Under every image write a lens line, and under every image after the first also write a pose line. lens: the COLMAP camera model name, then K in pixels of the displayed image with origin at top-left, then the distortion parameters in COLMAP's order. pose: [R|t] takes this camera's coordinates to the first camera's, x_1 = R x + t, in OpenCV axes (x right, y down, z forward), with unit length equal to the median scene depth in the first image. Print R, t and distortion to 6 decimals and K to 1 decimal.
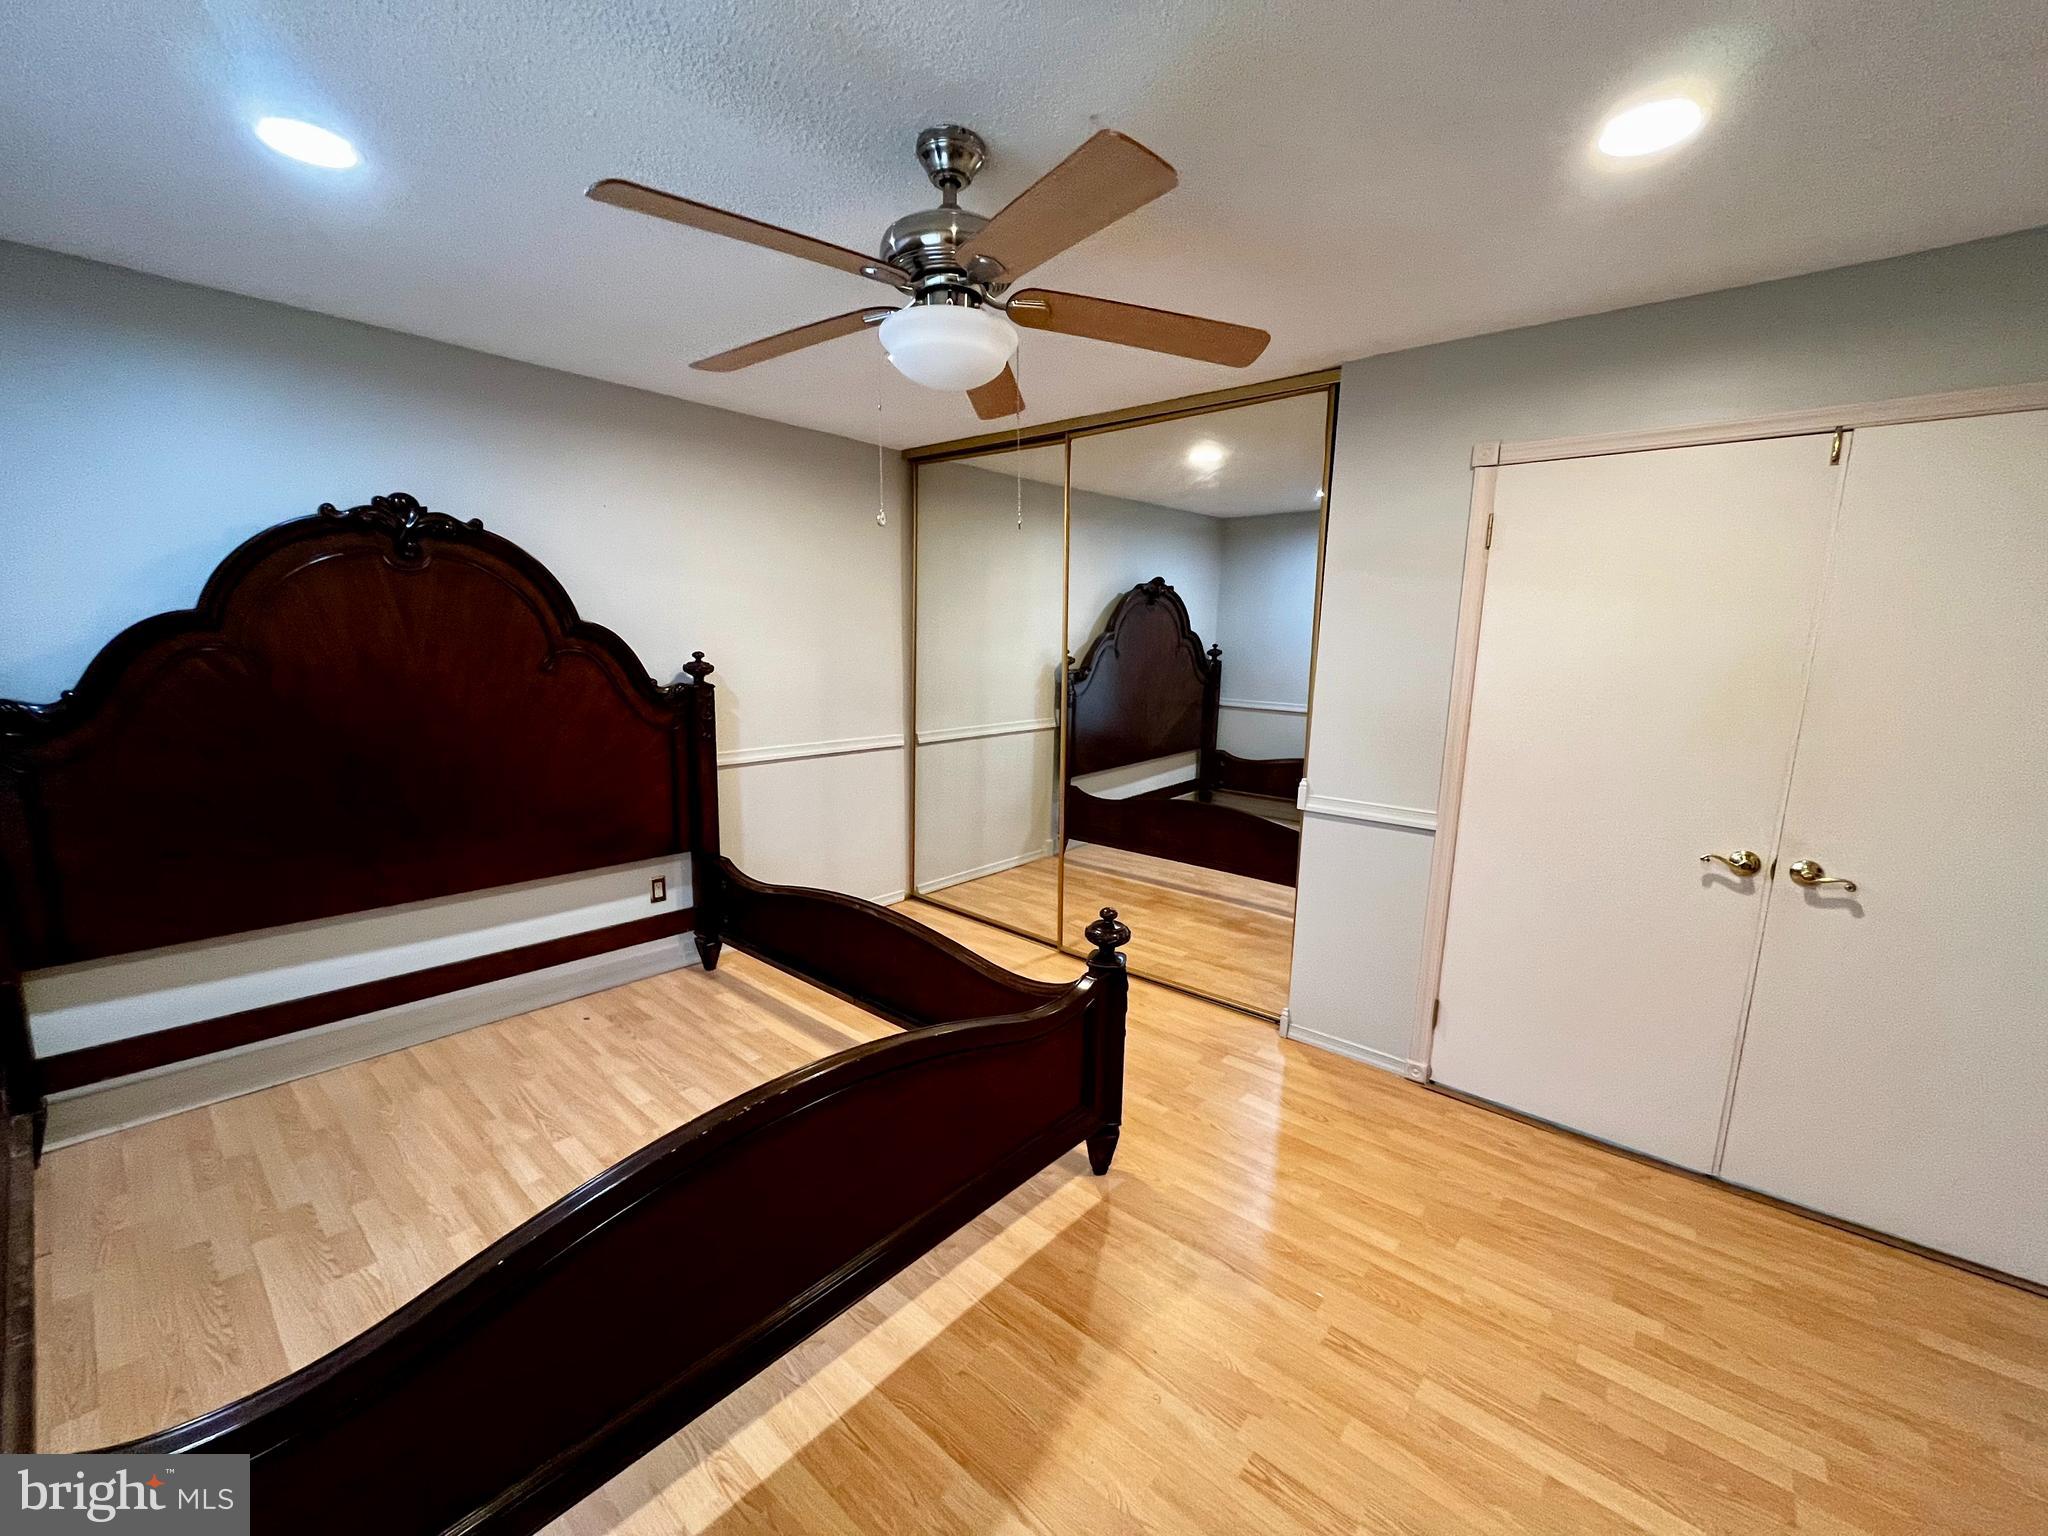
lens RADIAL K [[828.0, 0, 1018.9], [0, 828.0, 771.1], [0, 0, 1]] dist [0.001929, 0.000448]
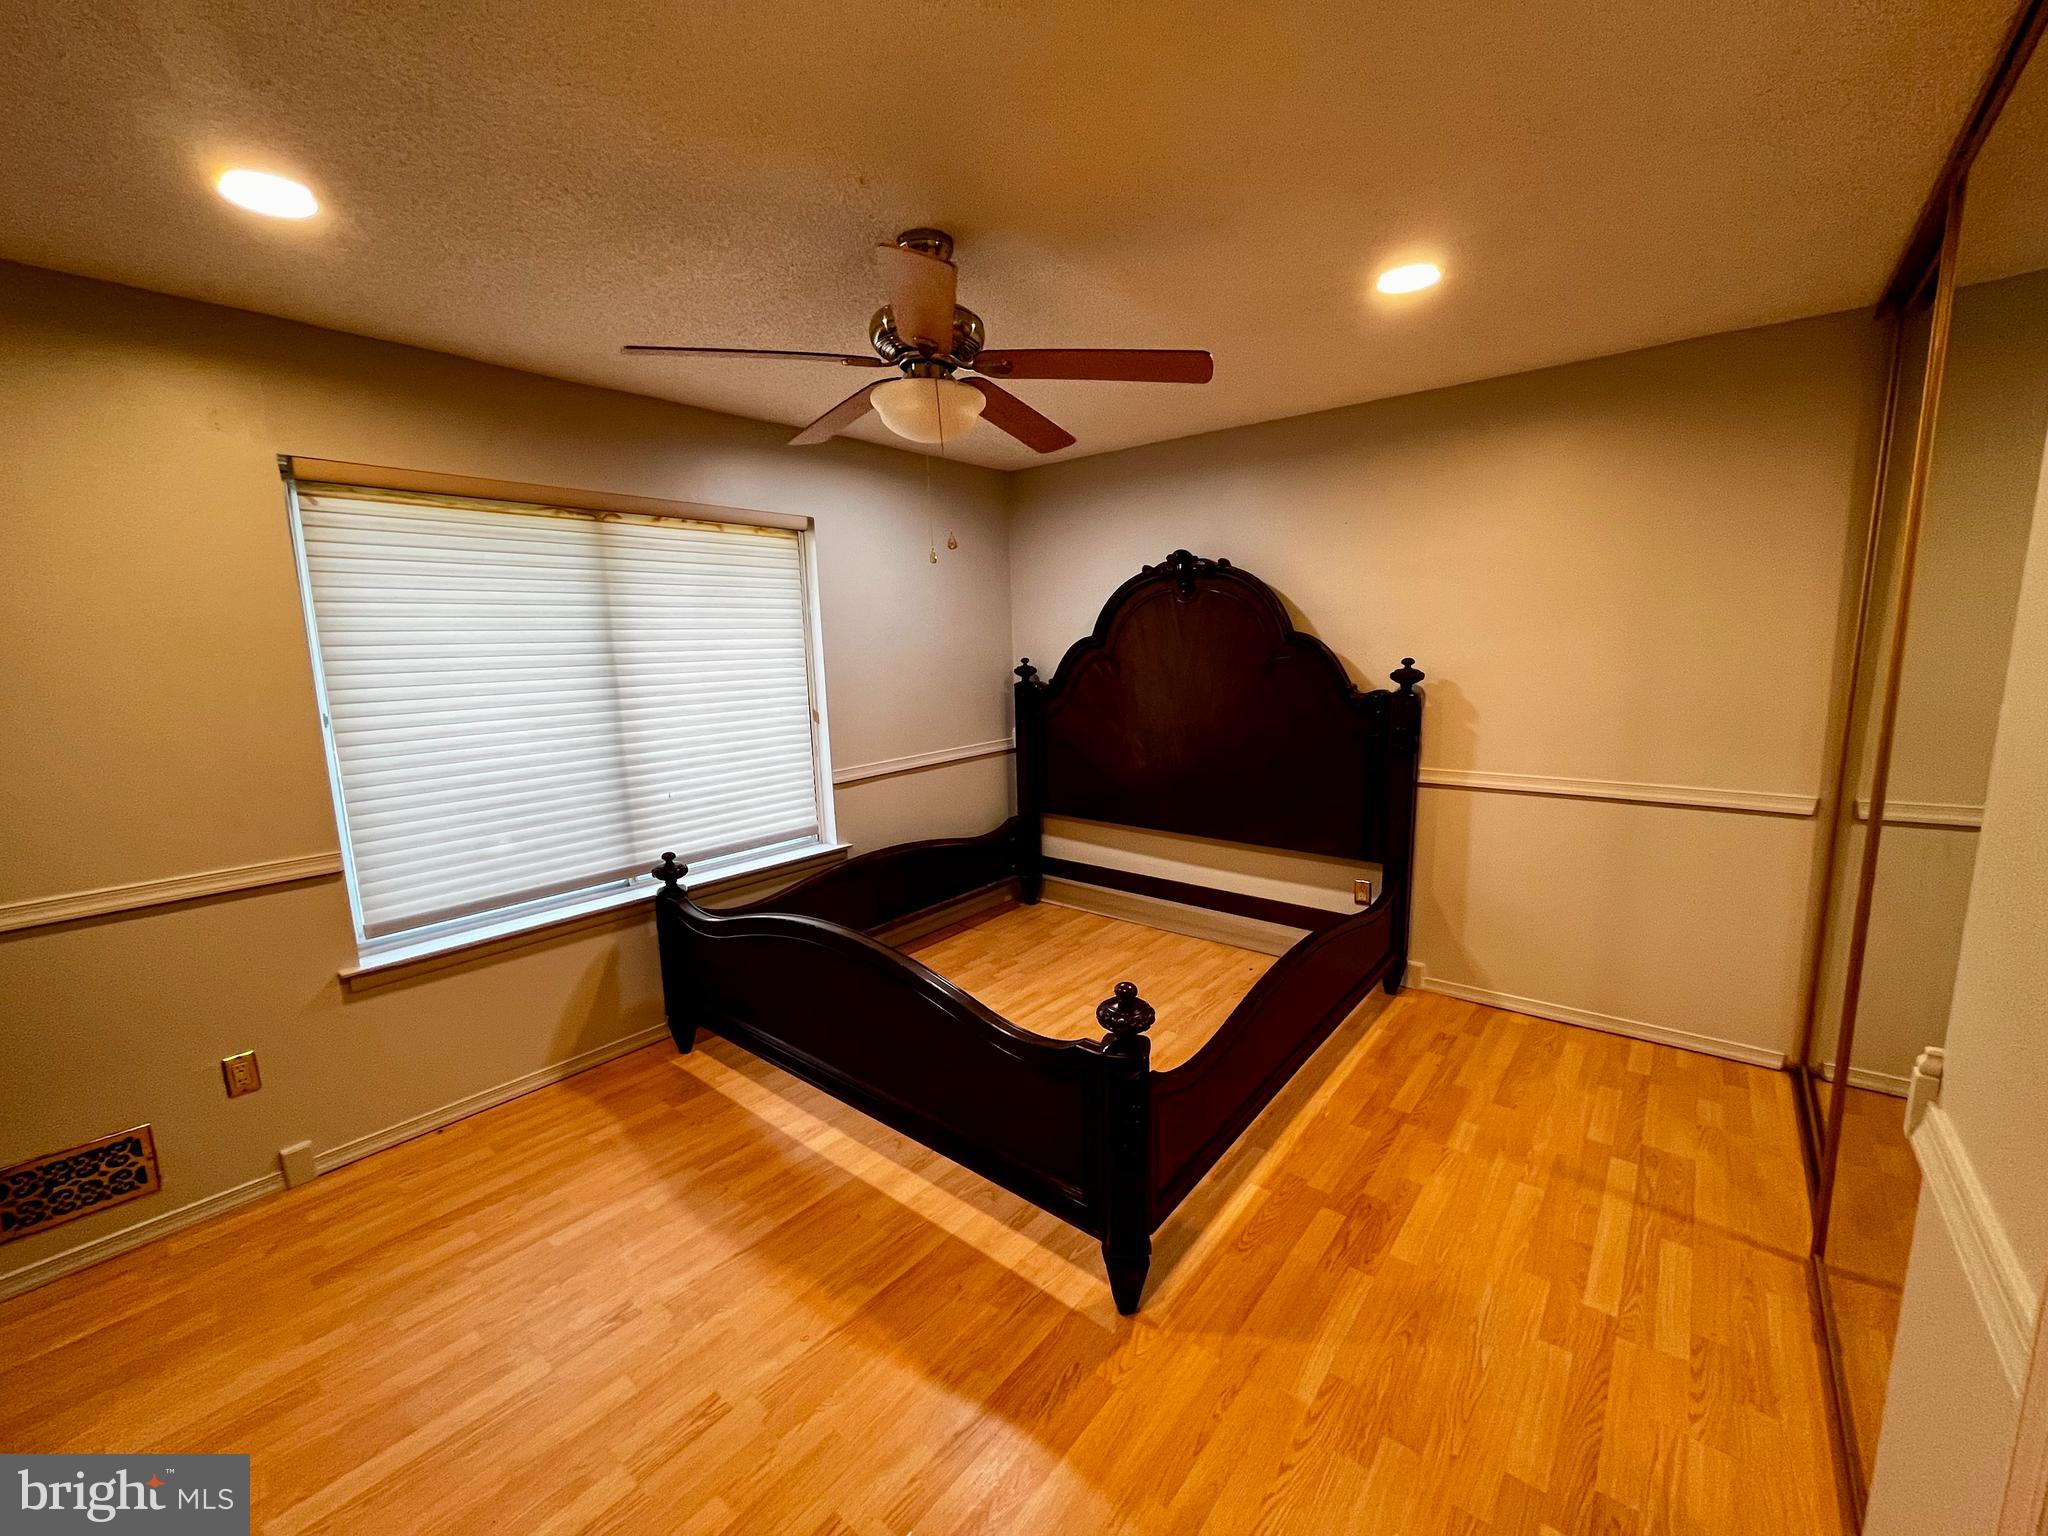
lens RADIAL K [[828.0, 0, 1018.2], [0, 828.0, 770.3], [0, 0, 1]] dist [0.001929, 0.000448]
pose [[0.029699, 0.131782, -0.990834, 0.712267], [-0.138968, 0.982188, 0.126467, -0.098598], [0.989851, 0.133938, 0.047483, 0.689328]]
